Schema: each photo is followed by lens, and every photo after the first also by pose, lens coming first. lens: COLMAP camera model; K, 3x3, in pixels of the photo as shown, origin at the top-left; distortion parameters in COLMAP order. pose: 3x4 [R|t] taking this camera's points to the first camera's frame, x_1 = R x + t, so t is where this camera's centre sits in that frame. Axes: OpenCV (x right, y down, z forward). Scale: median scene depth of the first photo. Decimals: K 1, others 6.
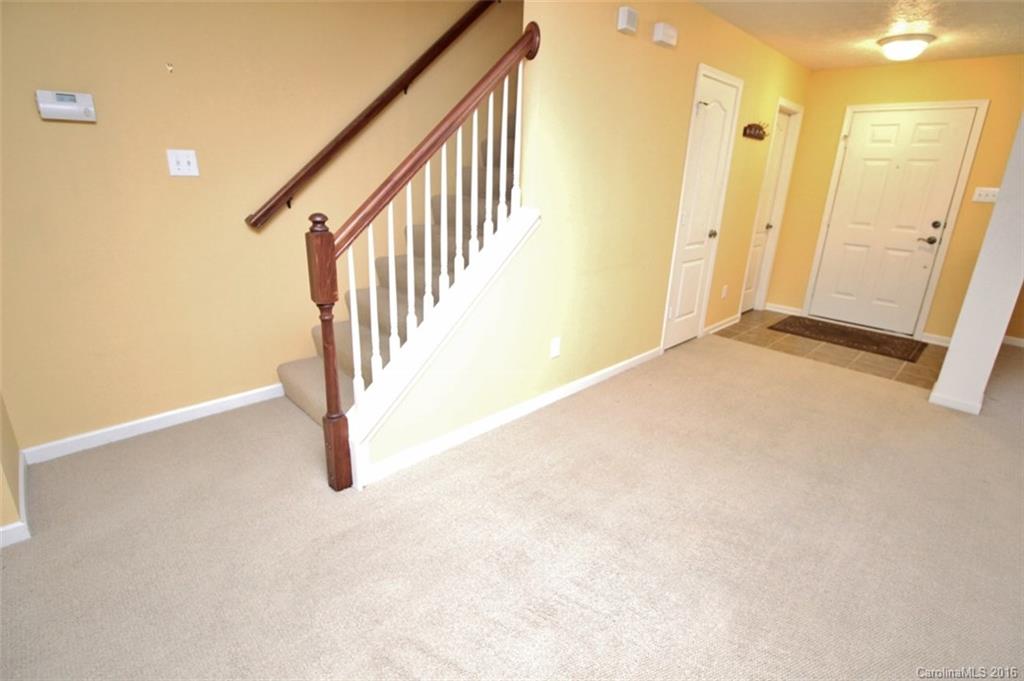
lens RADIAL K [[484.3, 0, 513.6], [0, 484.3, 333.0], [0, 0, 1]] dist [-0.000185, -0.012439]
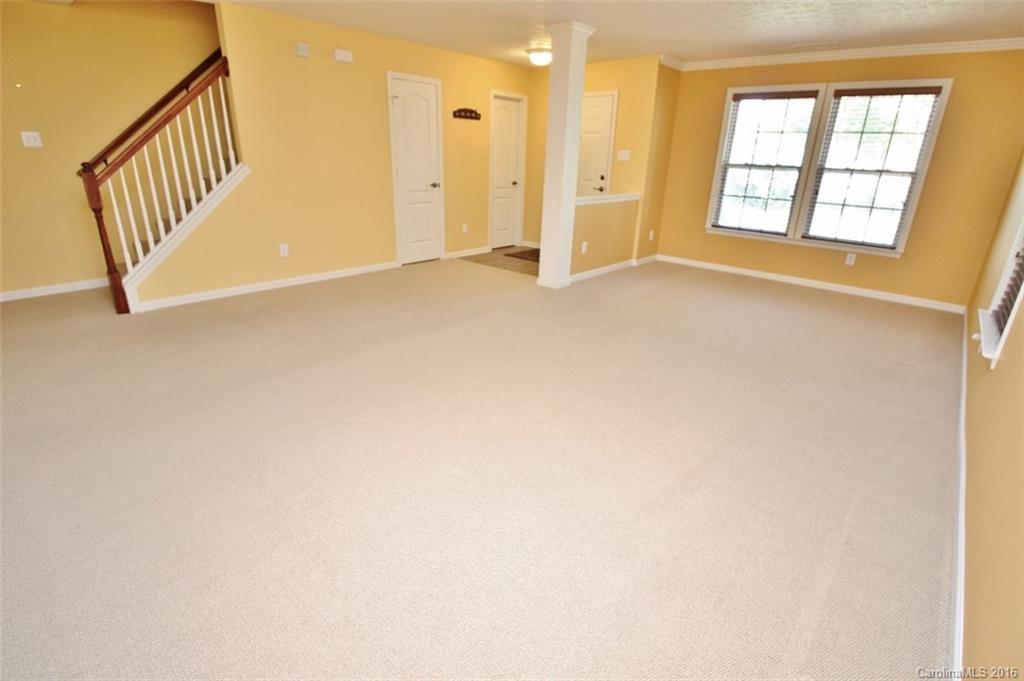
lens RADIAL K [[484.3, 0, 513.6], [0, 484.3, 333.0], [0, 0, 1]] dist [-0.000185, -0.012439]
pose [[0.997974, -0.027296, 0.057478, 0.600383], [0.024897, 0.998805, 0.042048, 0.205054], [-0.058557, -0.040531, 0.997461, -0.544555]]
